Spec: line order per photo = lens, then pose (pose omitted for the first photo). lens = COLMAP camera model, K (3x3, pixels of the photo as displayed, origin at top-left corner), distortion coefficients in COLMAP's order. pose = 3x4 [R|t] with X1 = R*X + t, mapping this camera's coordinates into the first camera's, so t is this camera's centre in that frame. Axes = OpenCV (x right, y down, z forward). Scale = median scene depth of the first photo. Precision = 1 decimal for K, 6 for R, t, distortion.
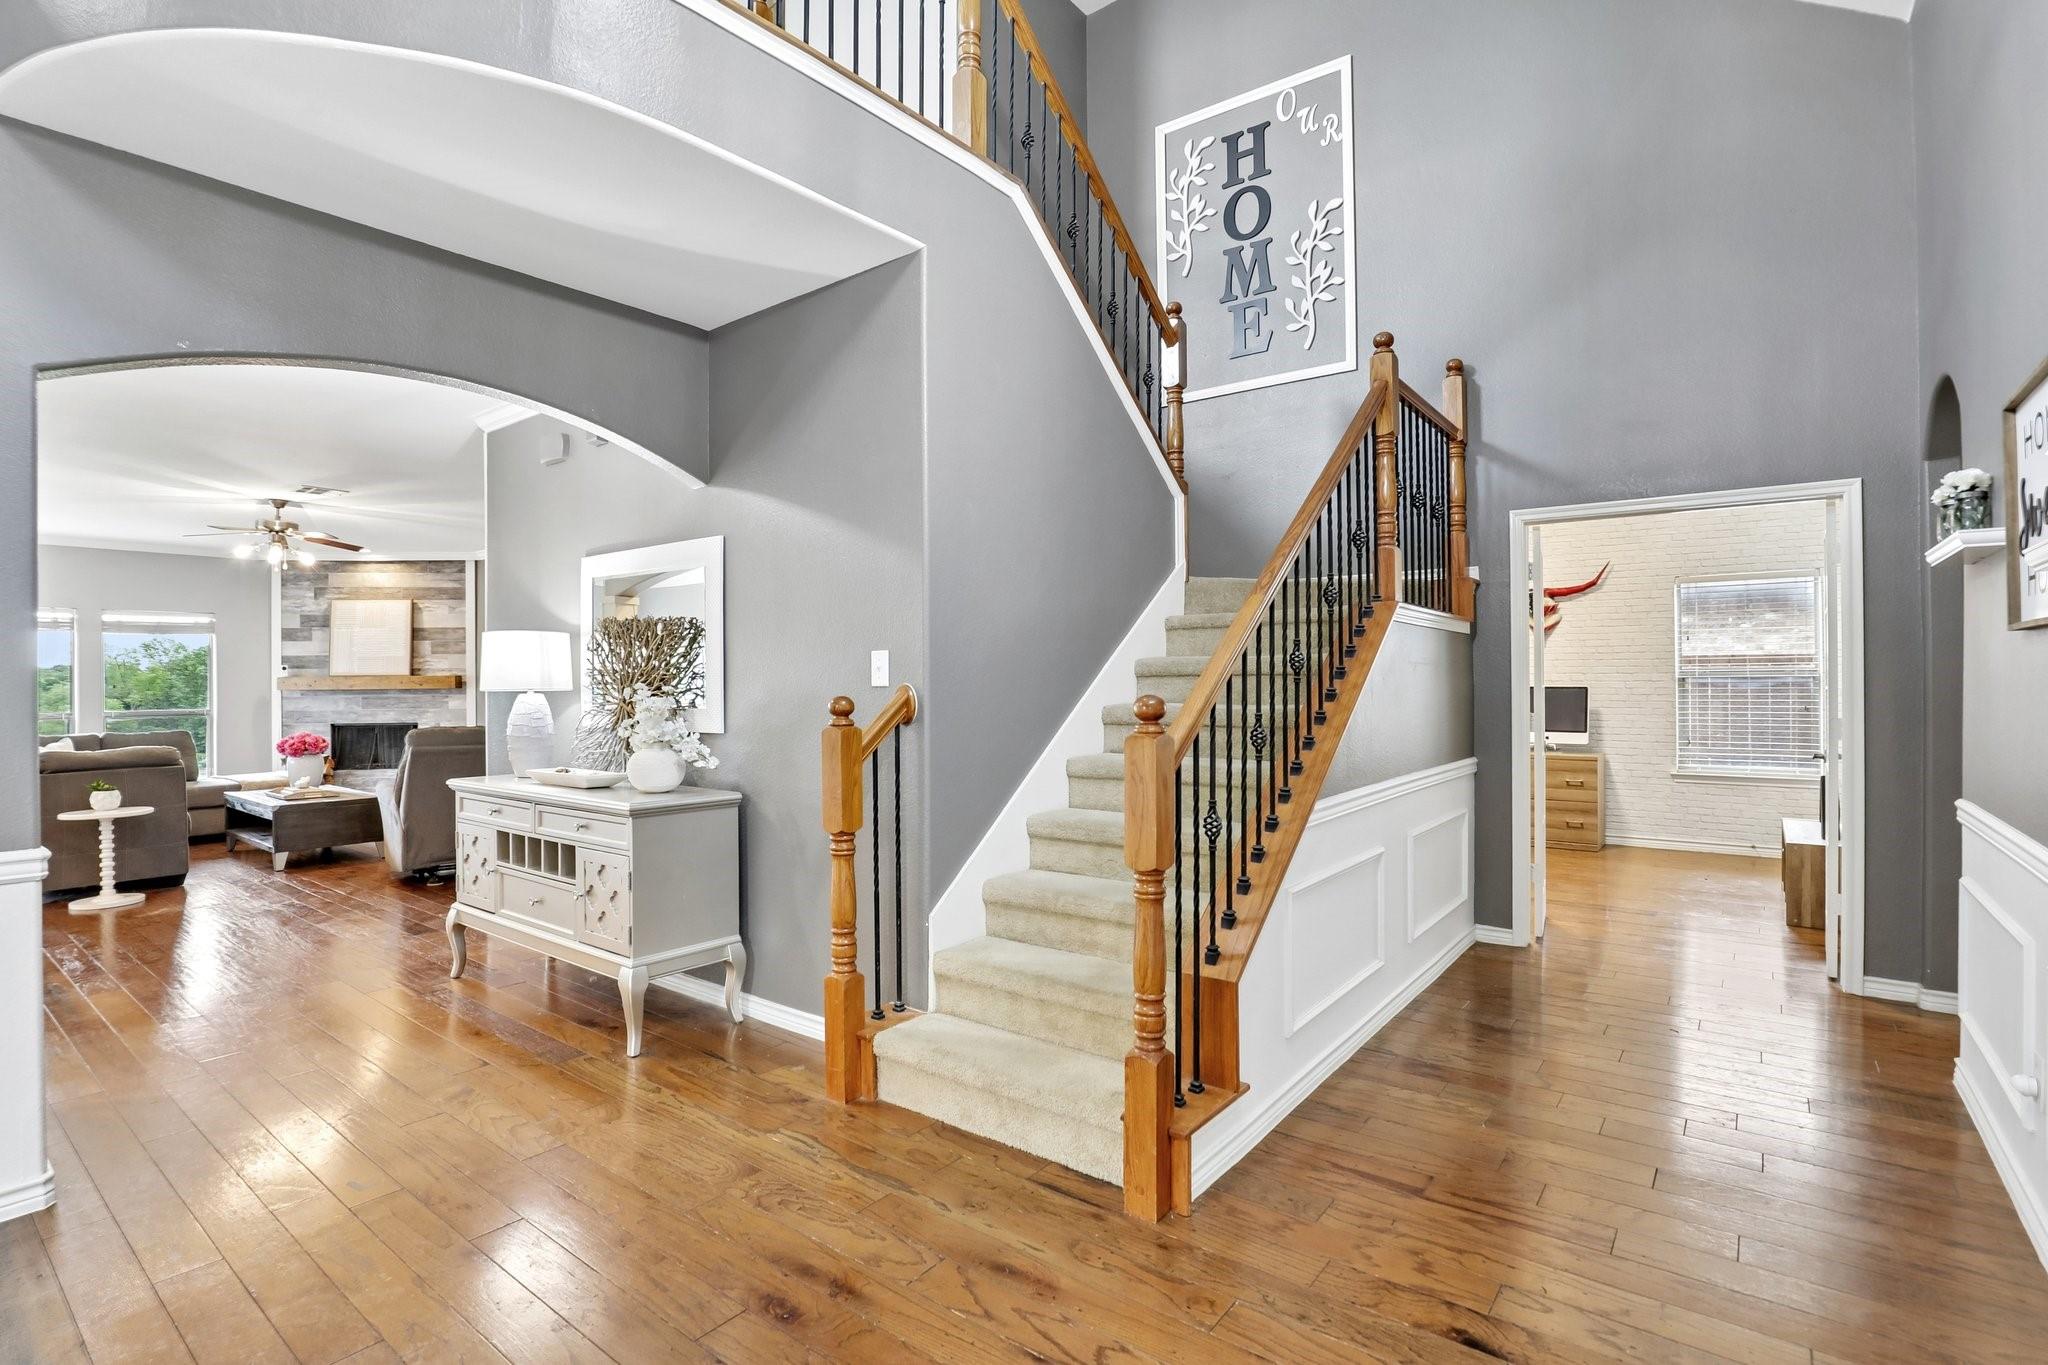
lens RADIAL K [[954.0, 0, 1031.7], [0, 954.0, 676.9], [0, 0, 1]] dist [-0.015353, 0.000701]
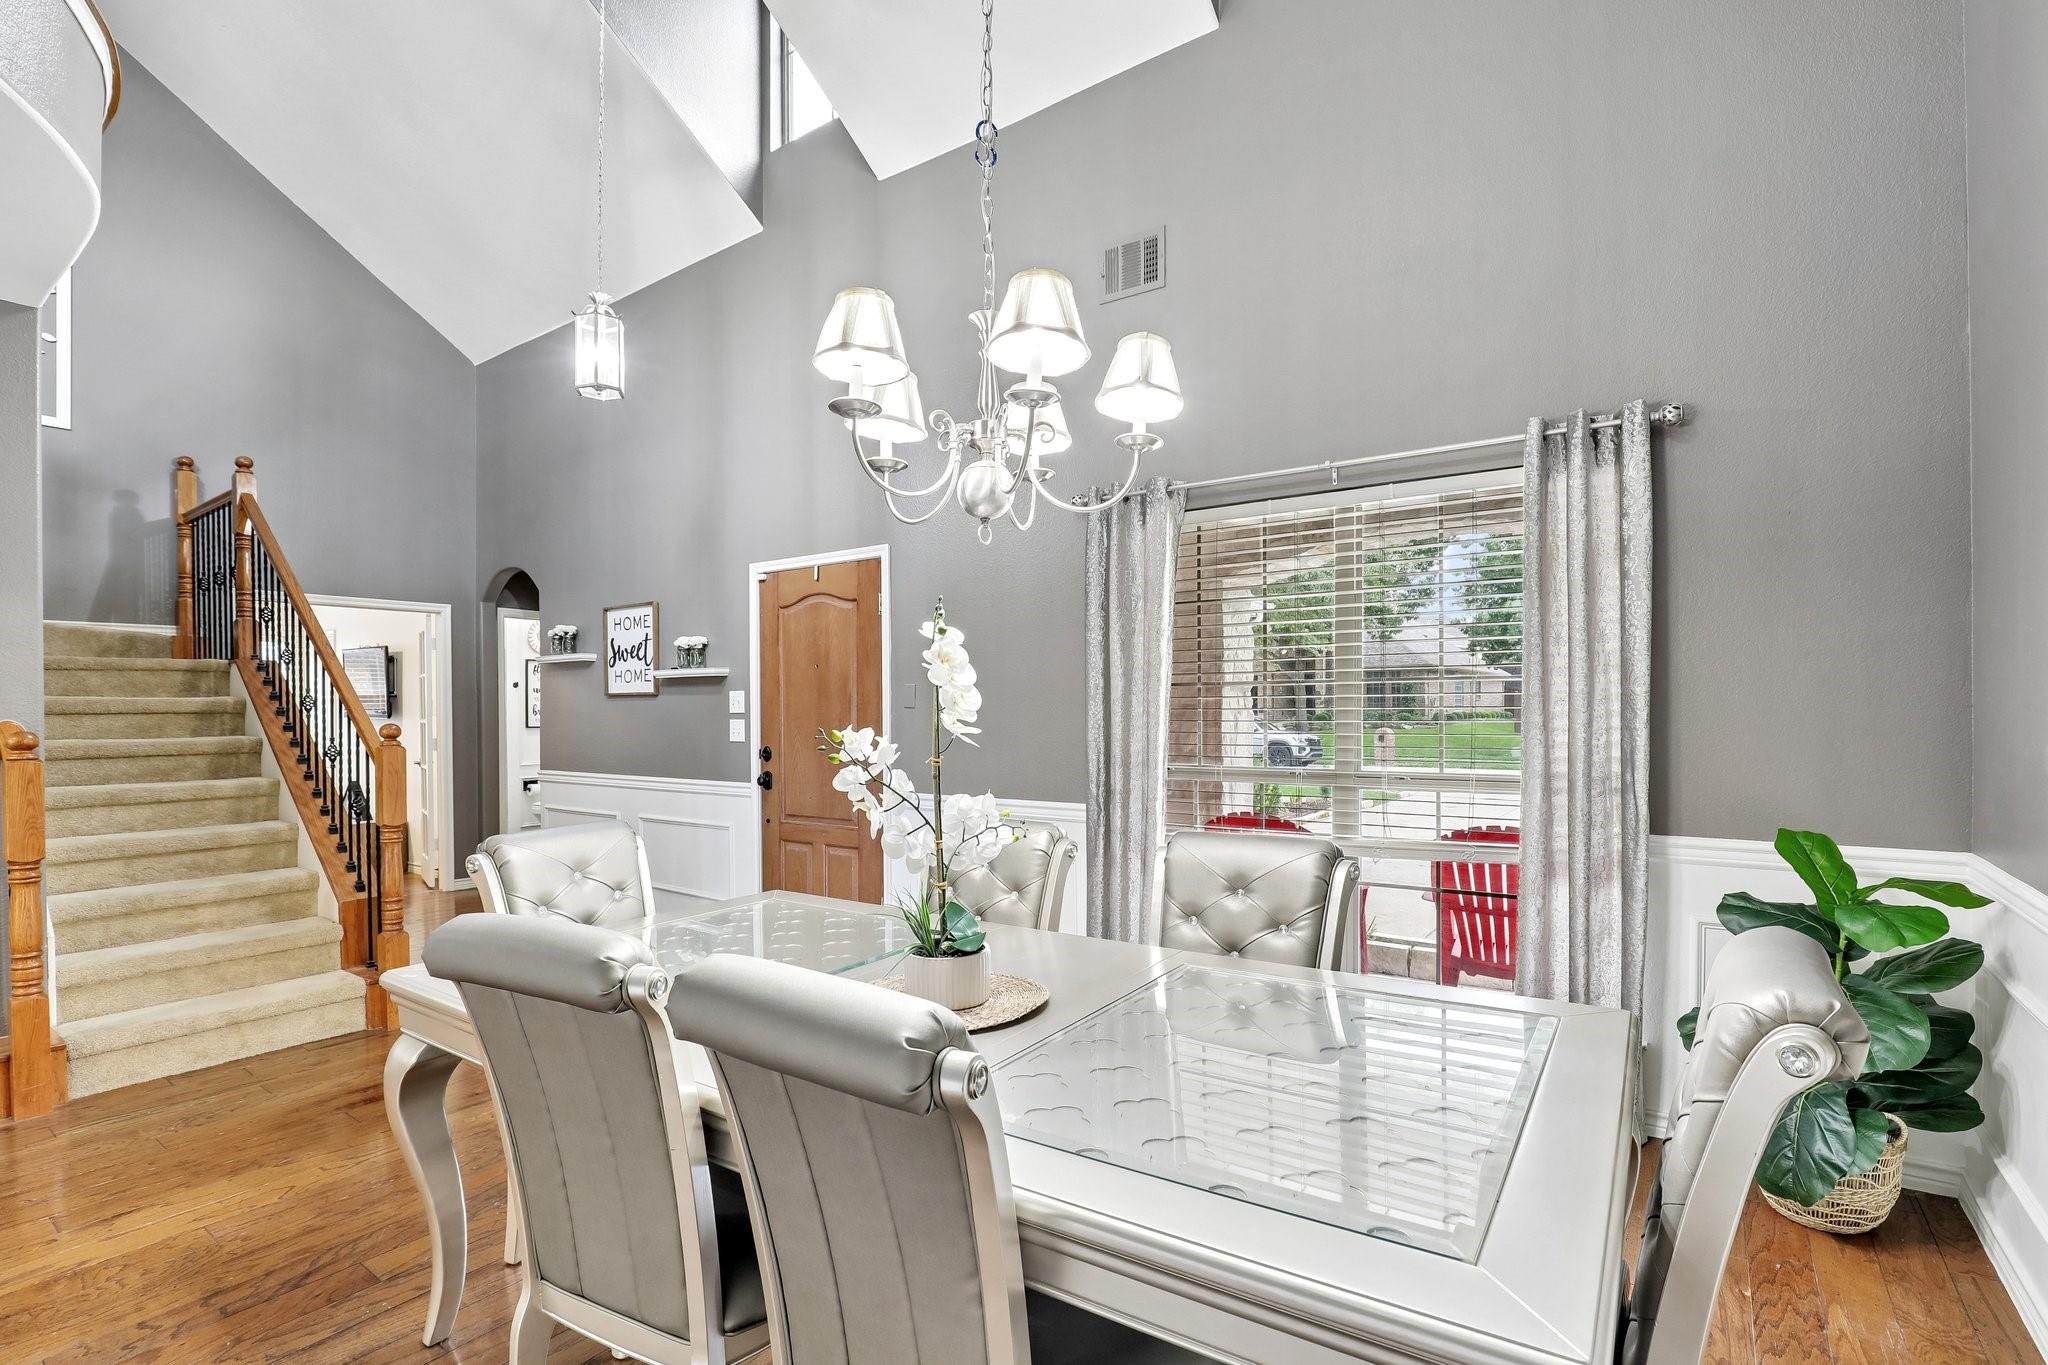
lens RADIAL K [[954.0, 0, 1031.5], [0, 954.0, 698.7], [0, 0, 1]] dist [-0.015353, 0.000701]
pose [[-0.049393, 0.020389, 0.998571, -1.522133], [0.001578, 0.999792, -0.020336, 0.015350], [-0.998778, 0.000571, -0.049415, -0.043459]]
